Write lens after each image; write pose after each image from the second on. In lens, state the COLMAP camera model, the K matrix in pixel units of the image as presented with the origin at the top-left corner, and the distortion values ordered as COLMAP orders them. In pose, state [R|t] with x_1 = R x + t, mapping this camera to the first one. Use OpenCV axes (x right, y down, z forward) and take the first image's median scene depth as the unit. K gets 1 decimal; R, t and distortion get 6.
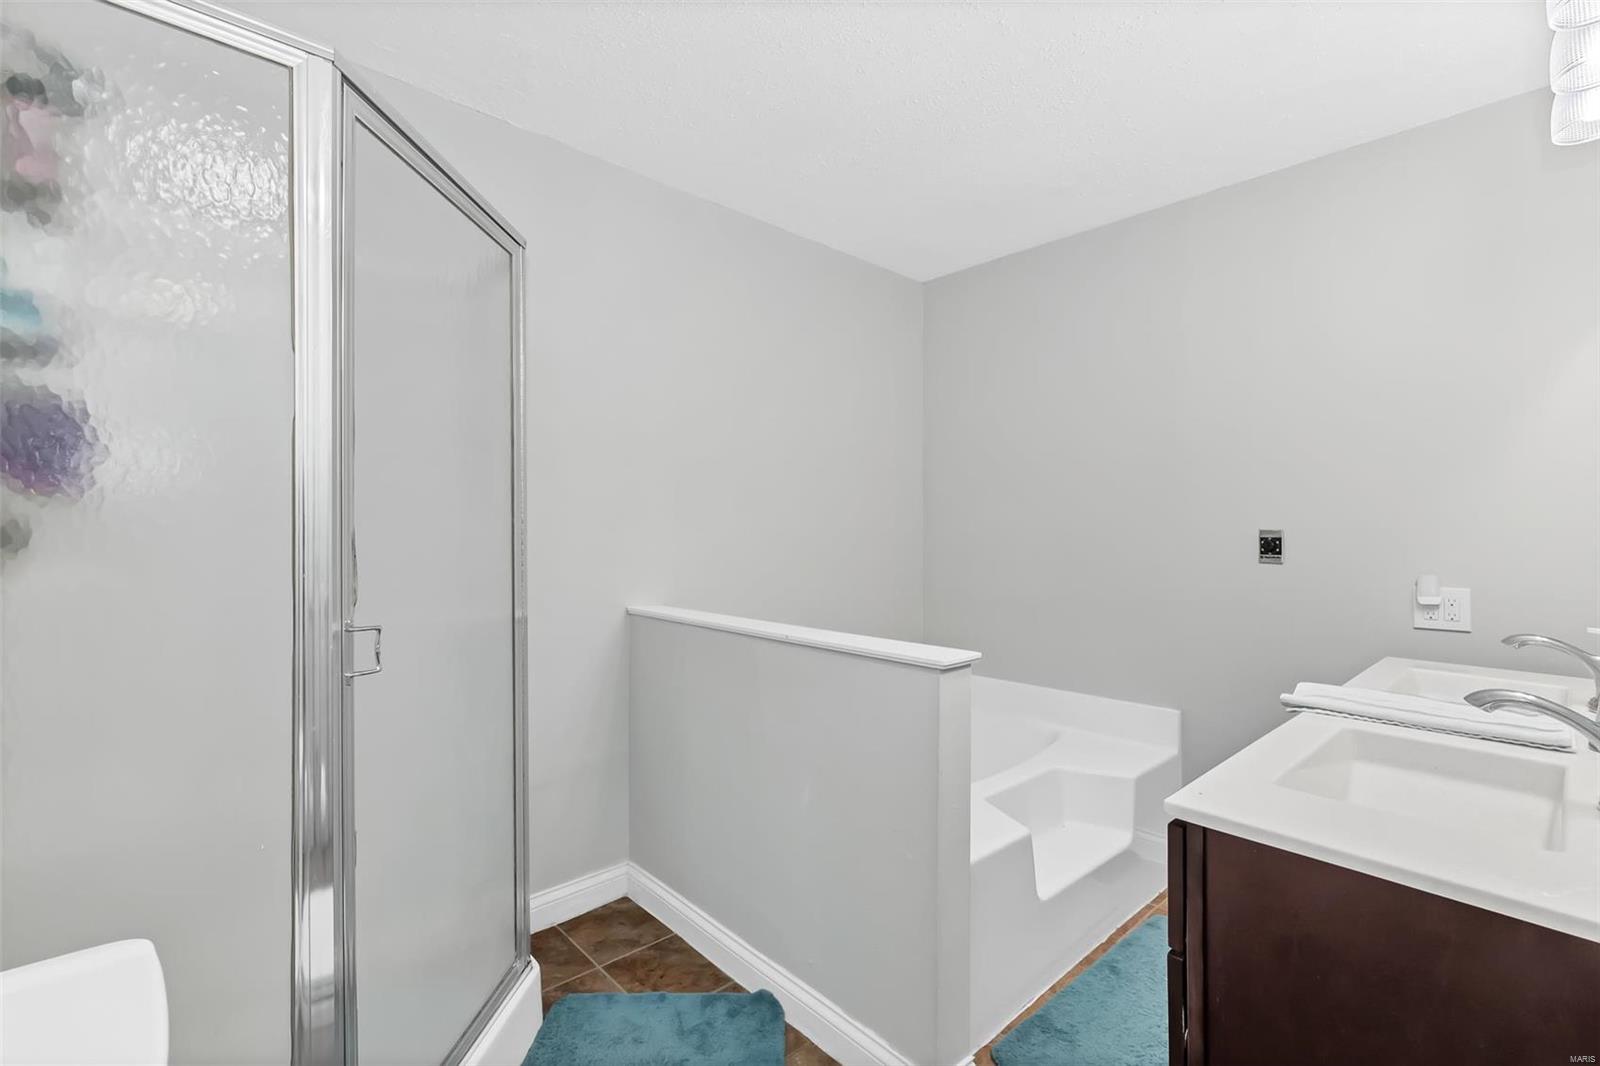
lens RADIAL K [[713.6, 0, 802.1], [0, 713.6, 529.9], [0, 0, 1]] dist [-0.007243, 0.000011]
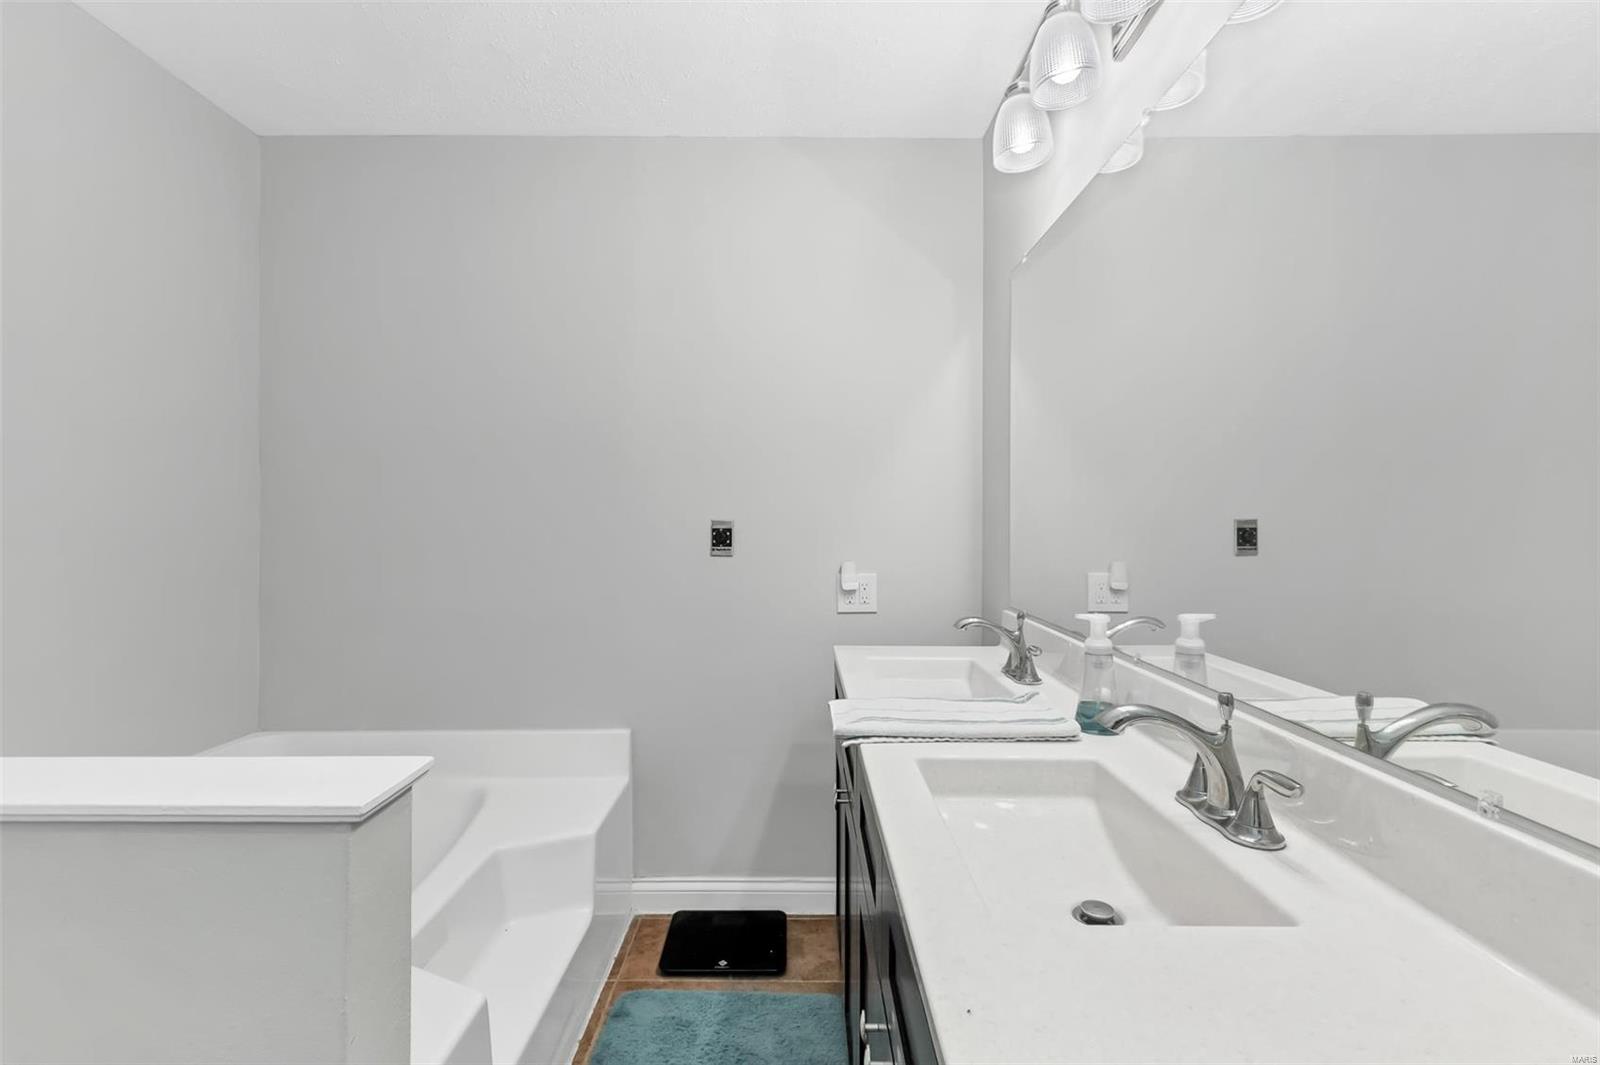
lens RADIAL K [[713.6, 0, 799.1], [0, 713.6, 514.7], [0, 0, 1]] dist [-0.007243, 0.000011]
pose [[0.666851, 0.005840, 0.745168, 0.026523], [0.000044, 0.999969, -0.007877, 0.000068], [-0.745191, 0.005285, 0.666830, 0.300429]]
